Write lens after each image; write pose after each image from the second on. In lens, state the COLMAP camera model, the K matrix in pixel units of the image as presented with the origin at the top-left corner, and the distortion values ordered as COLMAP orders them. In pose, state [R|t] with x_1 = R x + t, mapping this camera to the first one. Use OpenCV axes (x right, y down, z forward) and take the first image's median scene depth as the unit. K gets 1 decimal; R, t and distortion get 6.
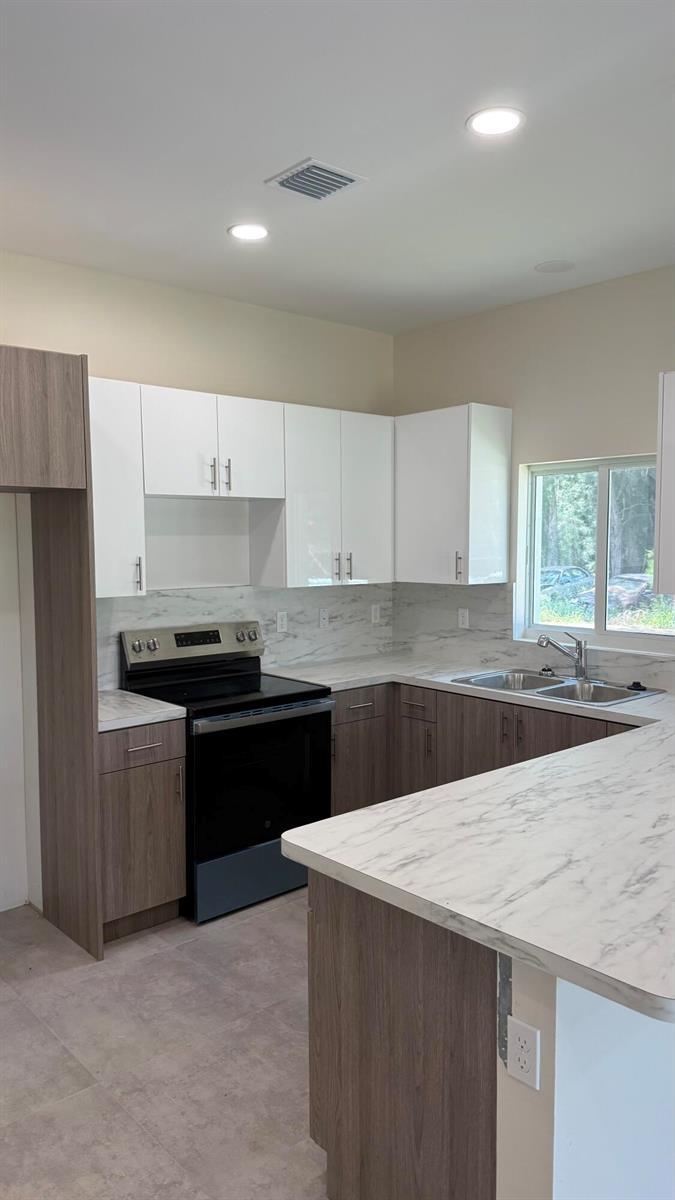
lens RADIAL K [[834.0, 0, 337.5], [0, 834.0, 600.0], [0, 0, 1]] dist [0.099759, -0.158701]
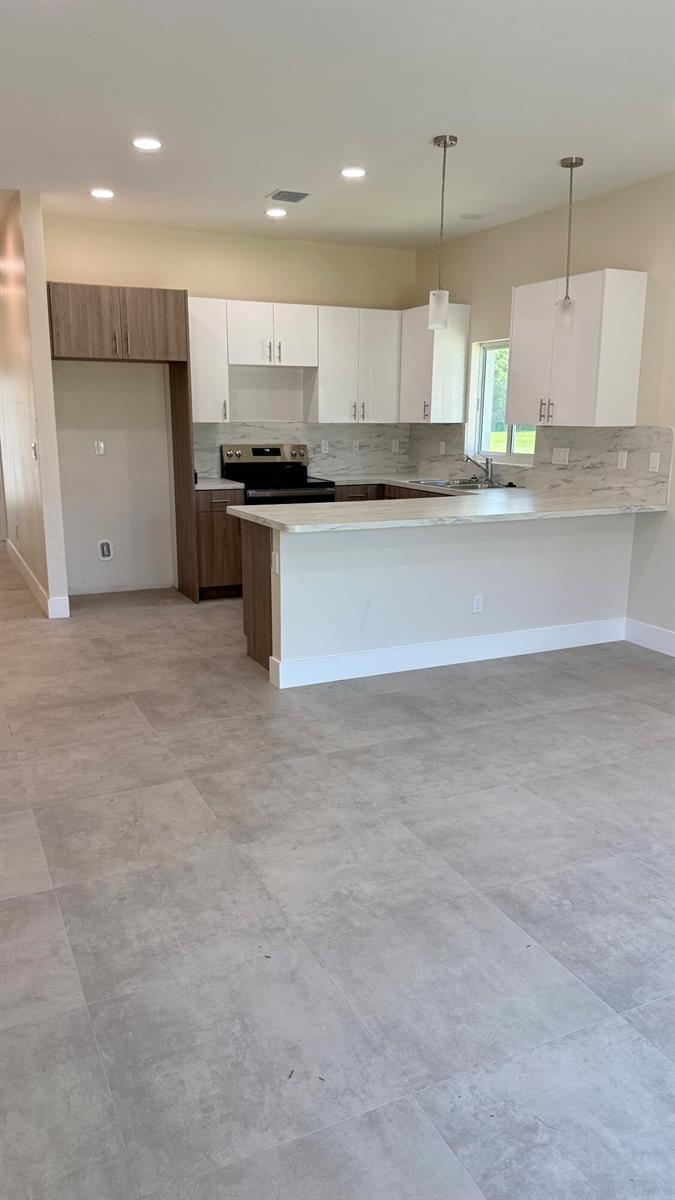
lens RADIAL K [[836.2, 0, 332.9], [0, 836.2, 602.0], [0, 0, 1]] dist [0.202423, -0.458869]
pose [[0.960680, 0.072994, -0.267890, 0.448025], [-0.032092, 0.987550, 0.153999, 0.078959], [0.275795, -0.139347, 0.951062, -0.648287]]
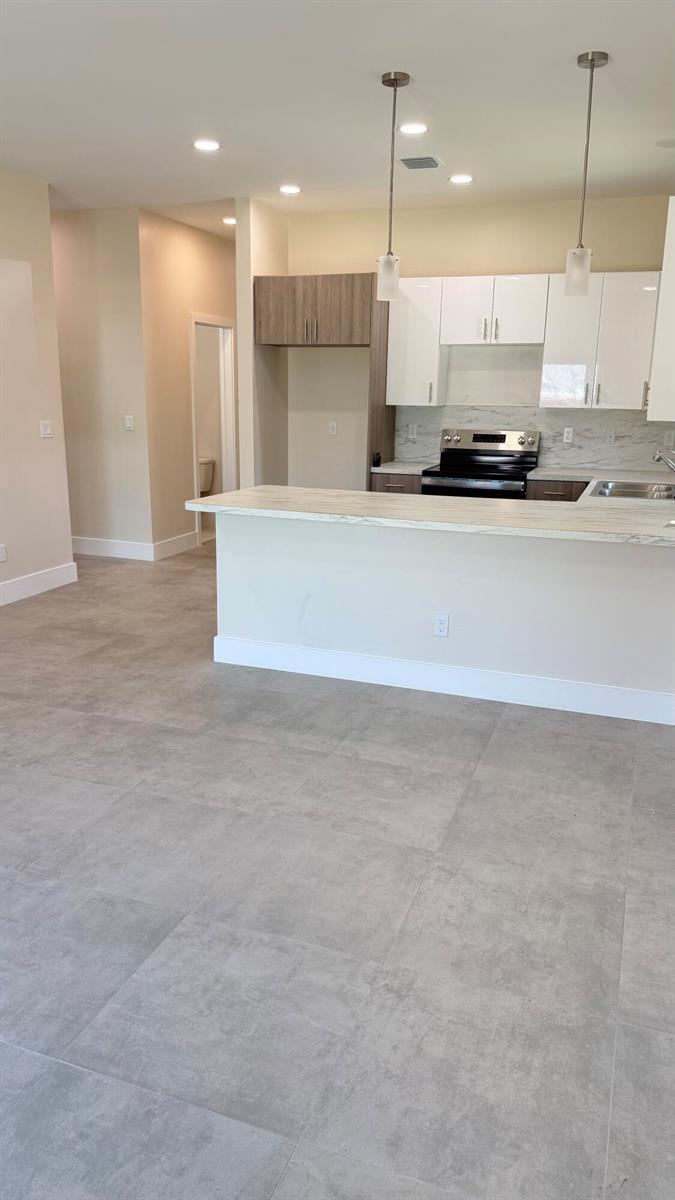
lens RADIAL K [[836.2, 0, 332.9], [0, 836.2, 602.0], [0, 0, 1]] dist [0.202423, -0.458869]
pose [[0.475577, 0.231781, -0.848590, 1.120045], [-0.084456, 0.972238, 0.218222, 0.022329], [0.875611, -0.032113, 0.481949, -0.043188]]
